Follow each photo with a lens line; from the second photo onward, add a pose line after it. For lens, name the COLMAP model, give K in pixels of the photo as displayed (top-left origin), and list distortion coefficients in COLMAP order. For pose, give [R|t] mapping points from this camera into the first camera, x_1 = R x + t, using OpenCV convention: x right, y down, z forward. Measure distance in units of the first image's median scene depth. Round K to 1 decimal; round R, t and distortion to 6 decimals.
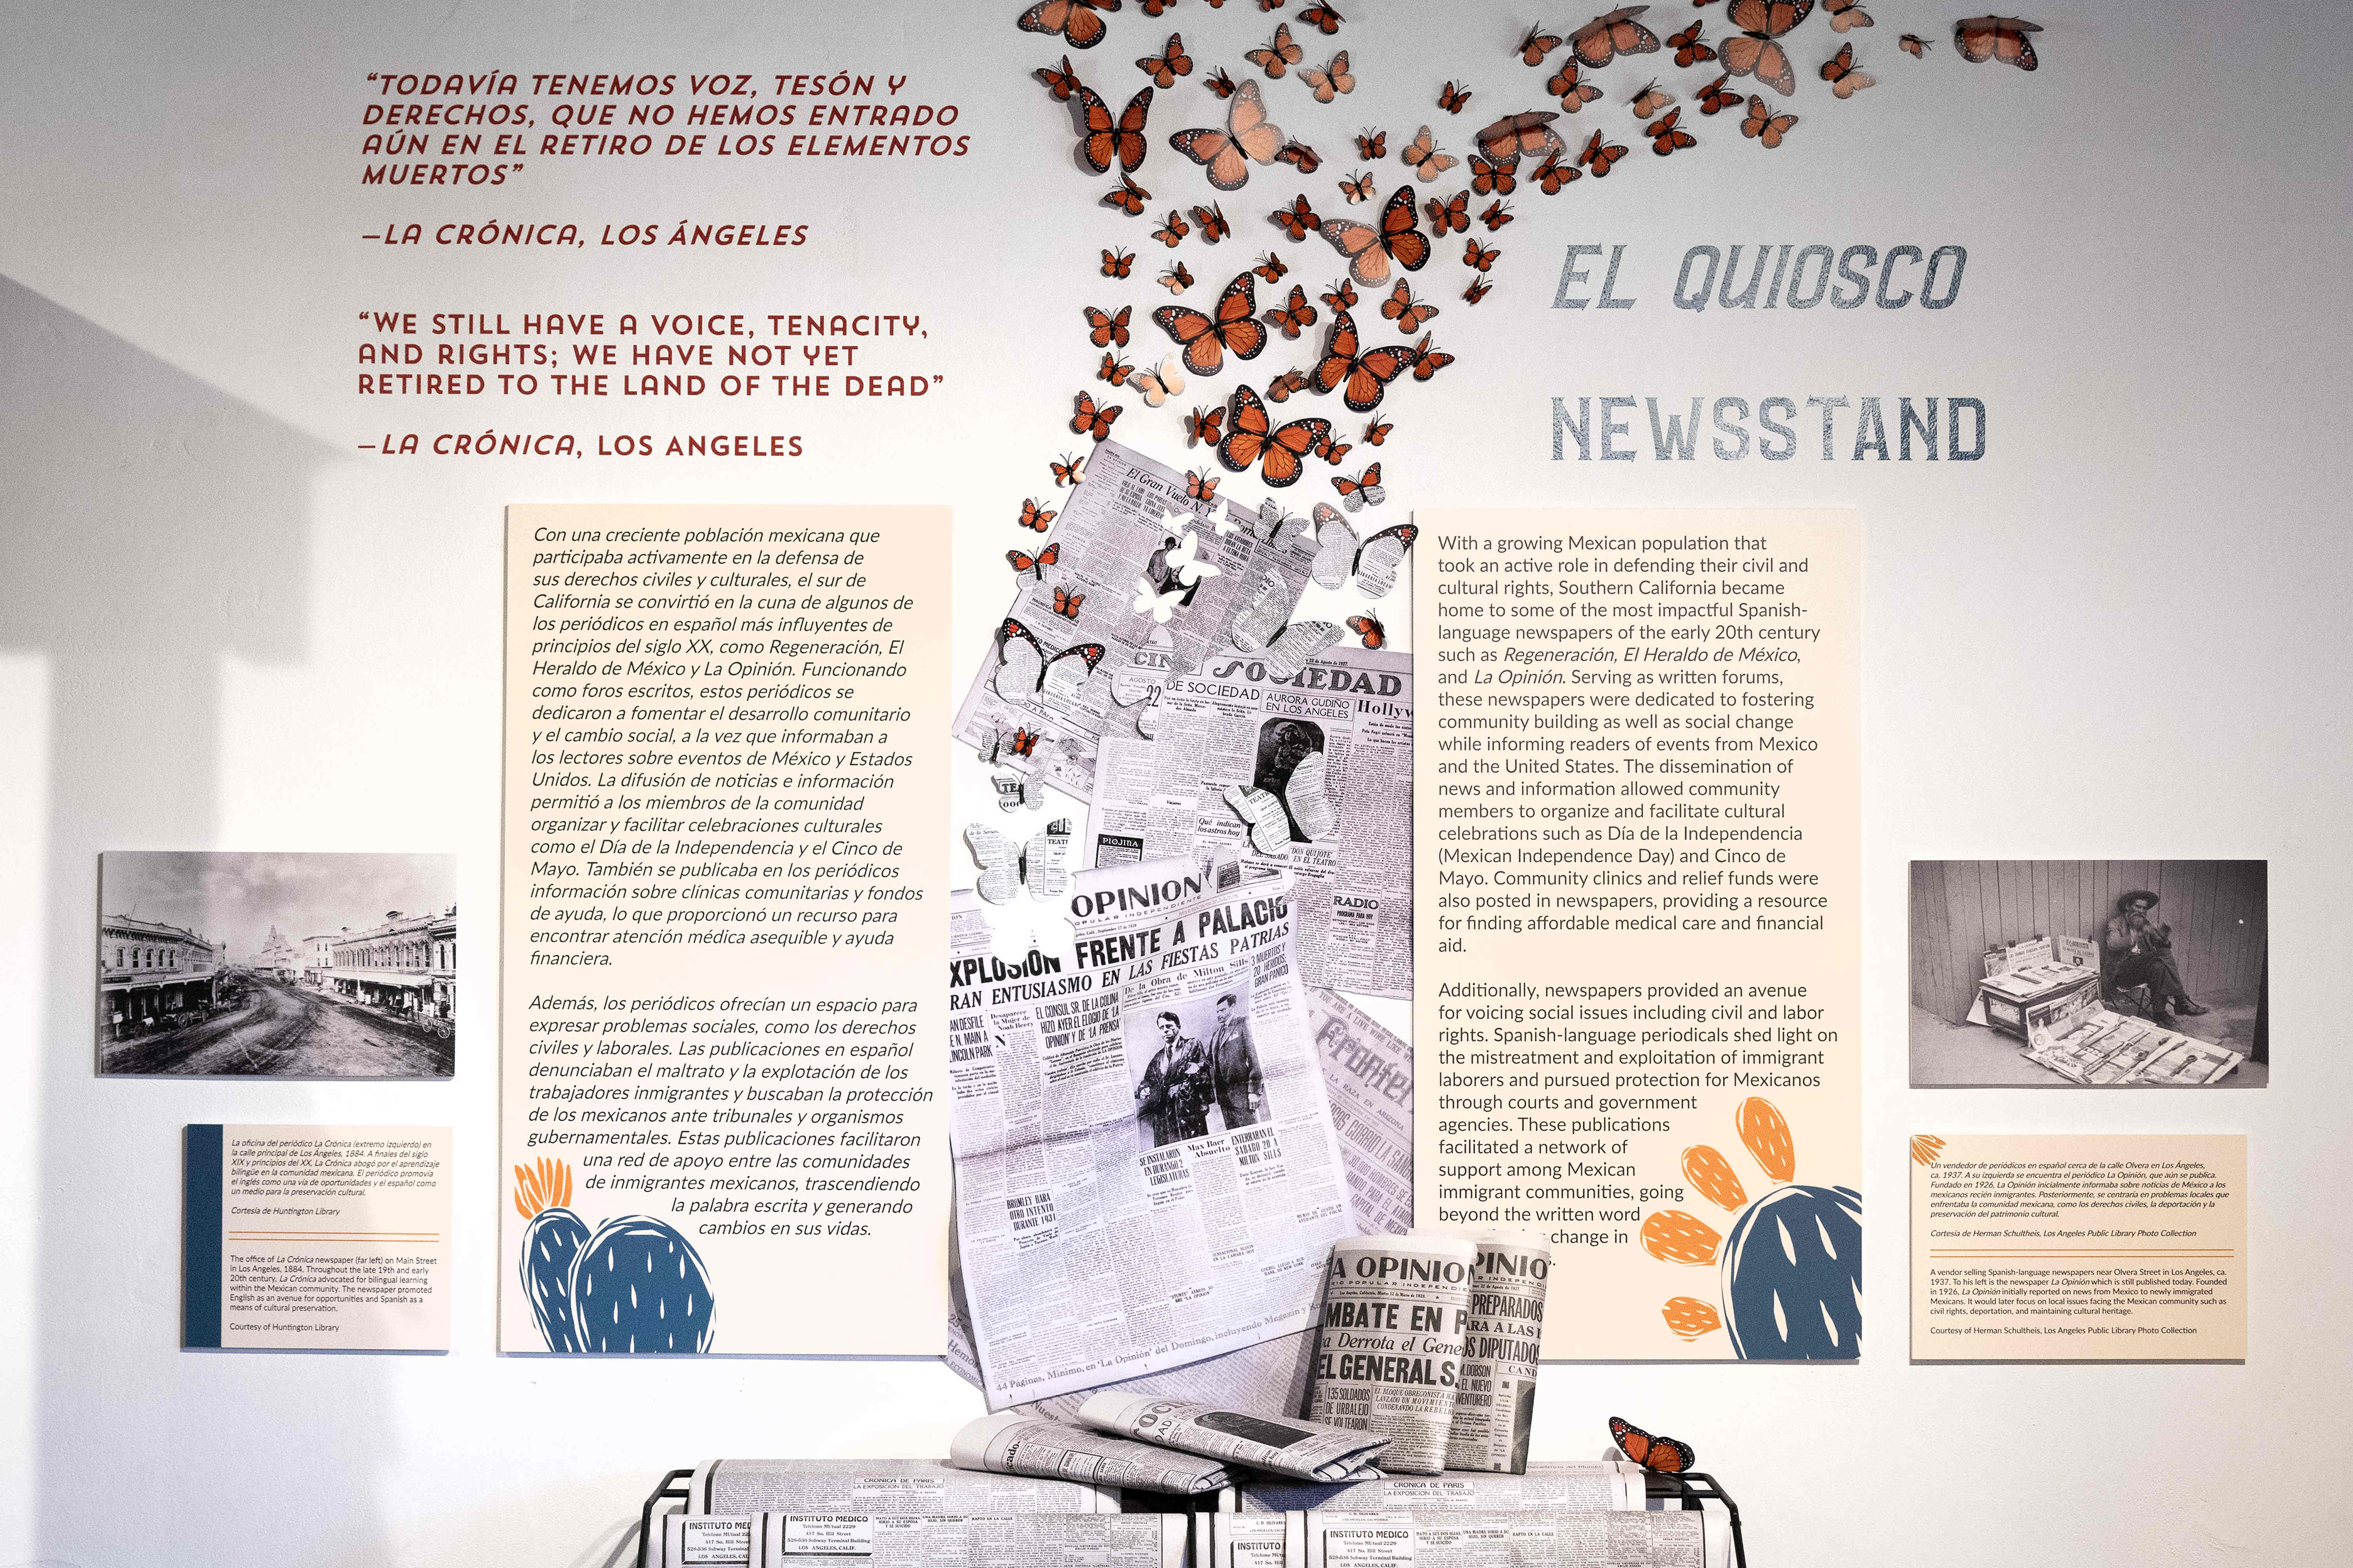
lens RADIAL K [[3974.7, 0, 1176.5], [0, 3974.7, 784.0], [0, 0, 1]] dist [-0.029001, -0.062635]
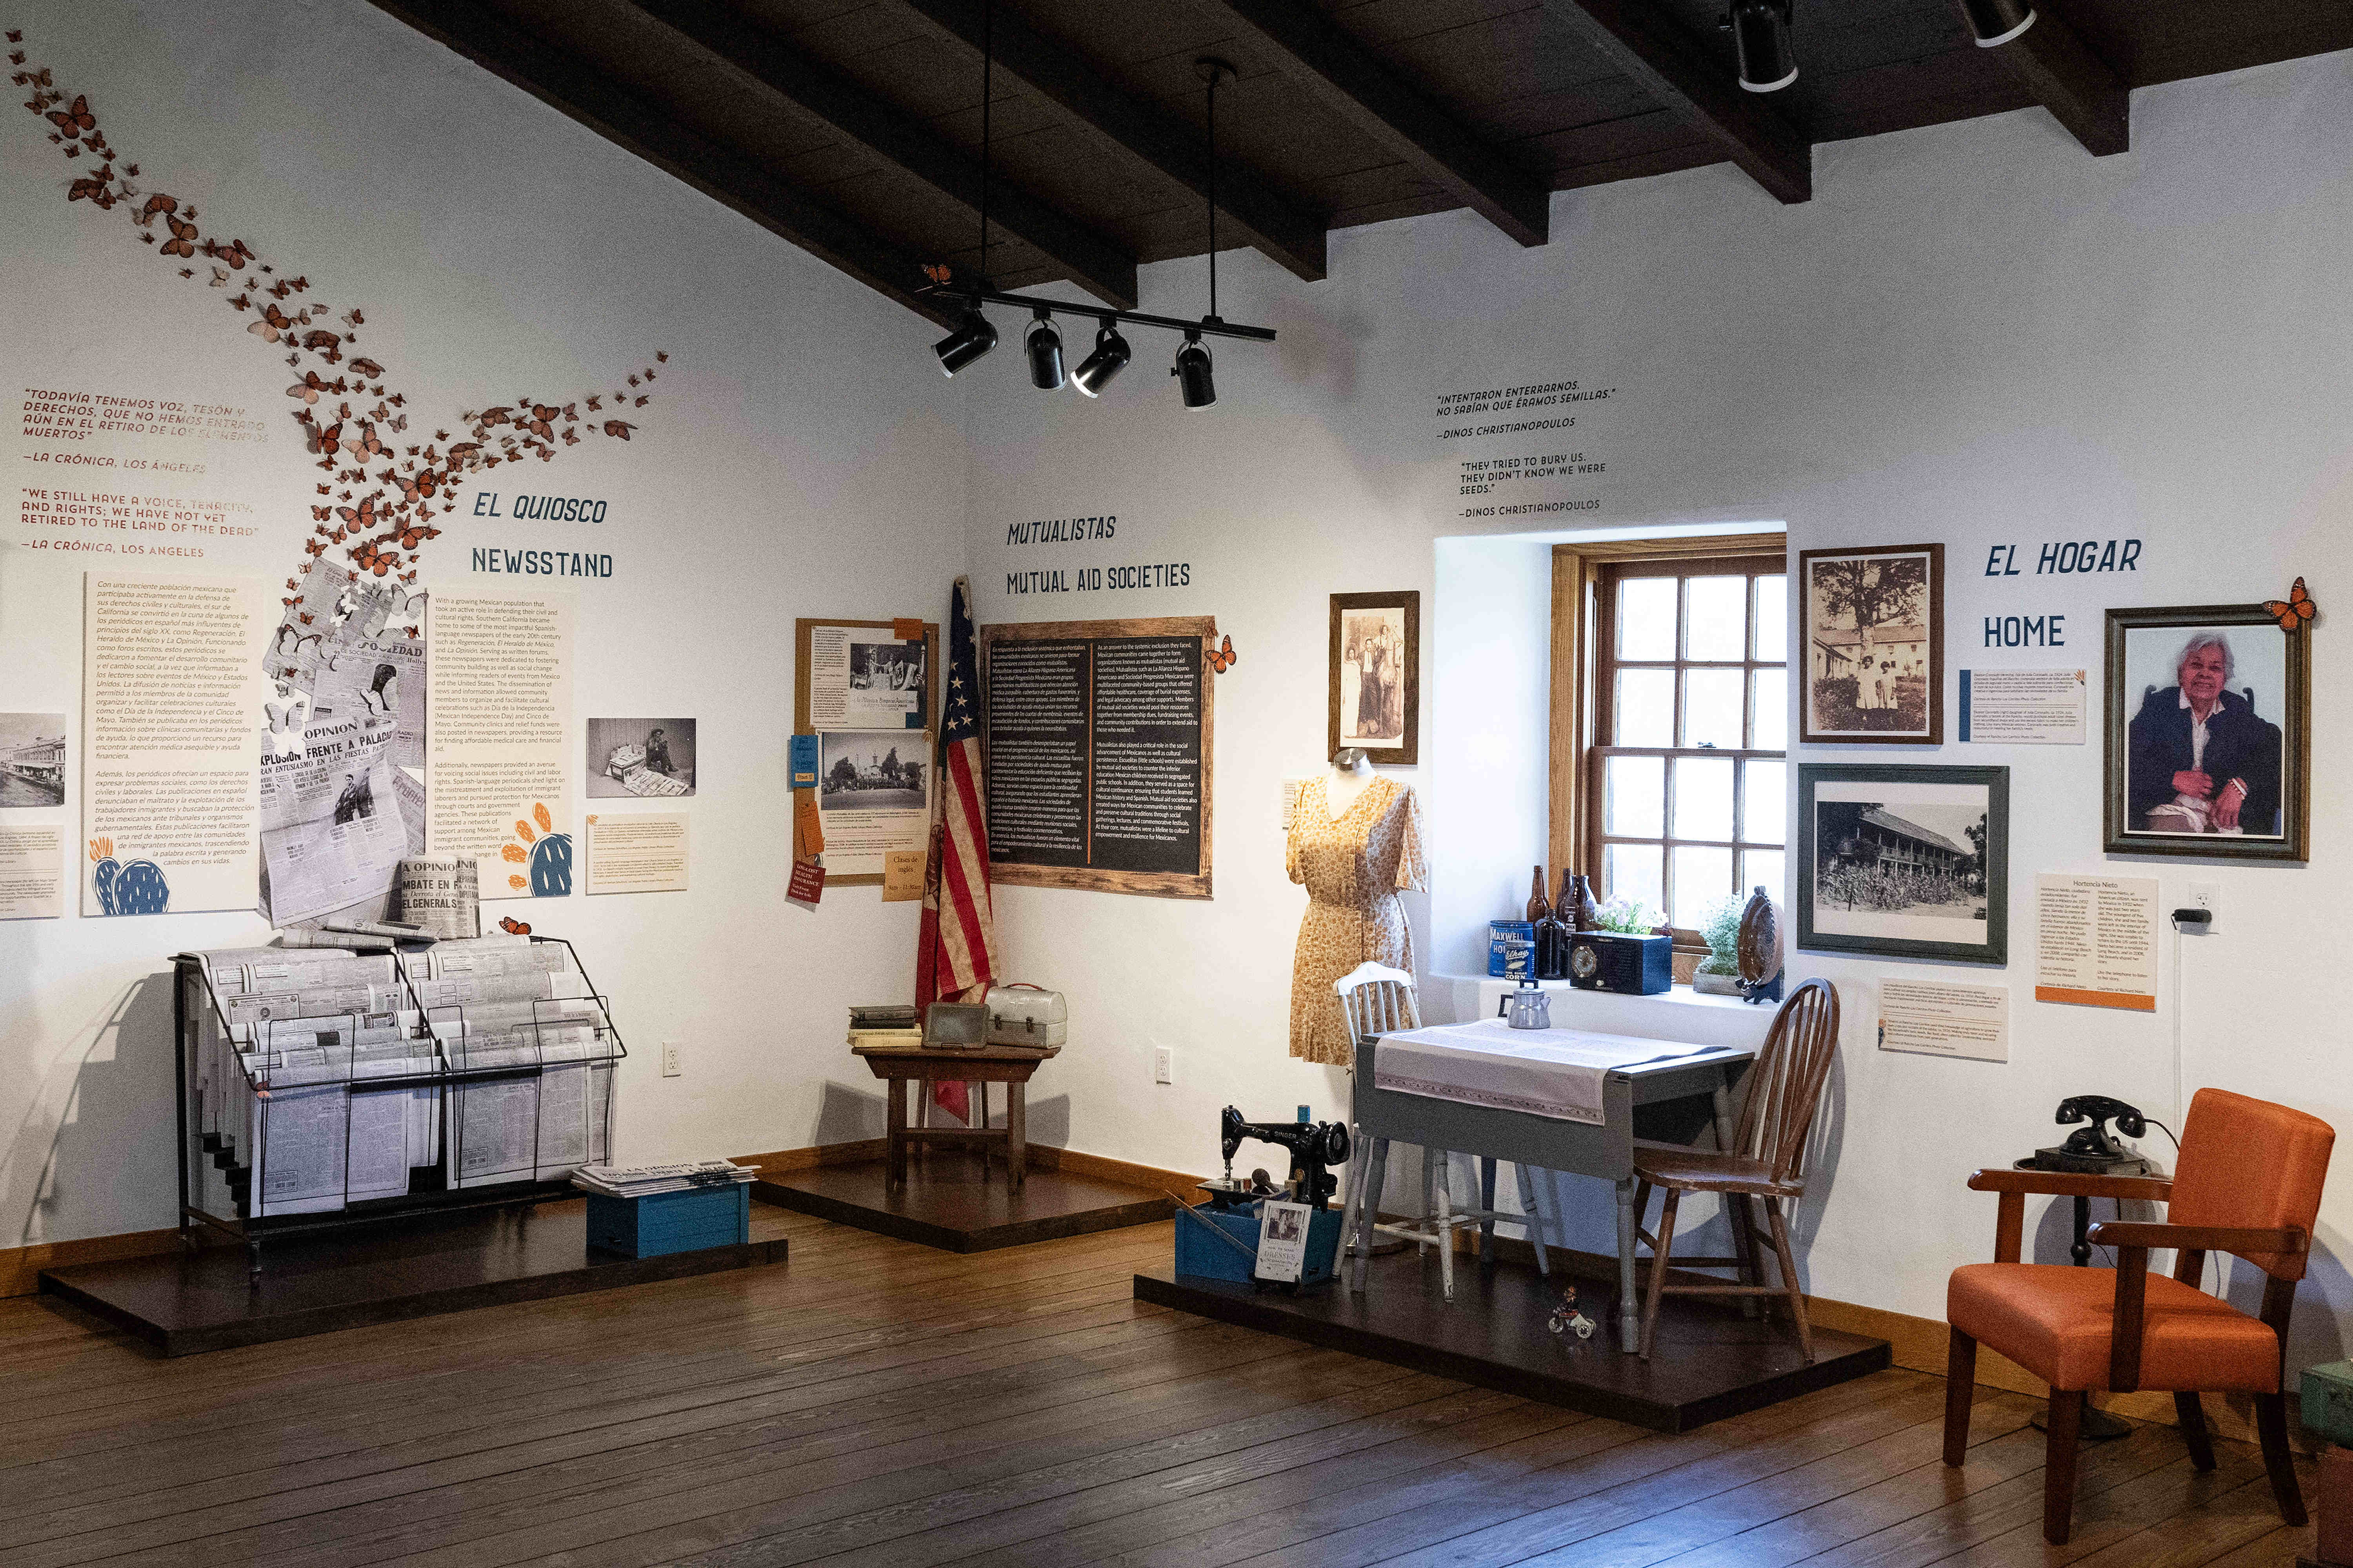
lens RADIAL K [[2538.6, 0, 1176.5], [0, 2538.6, 784.0], [0, 0, 1]] dist [-0.002606, -0.004750]
pose [[0.722831, -0.015056, 0.690861, -0.765368], [-0.018981, 0.998953, 0.041631, -0.017136], [-0.690765, -0.043205, 0.721788, -0.601191]]
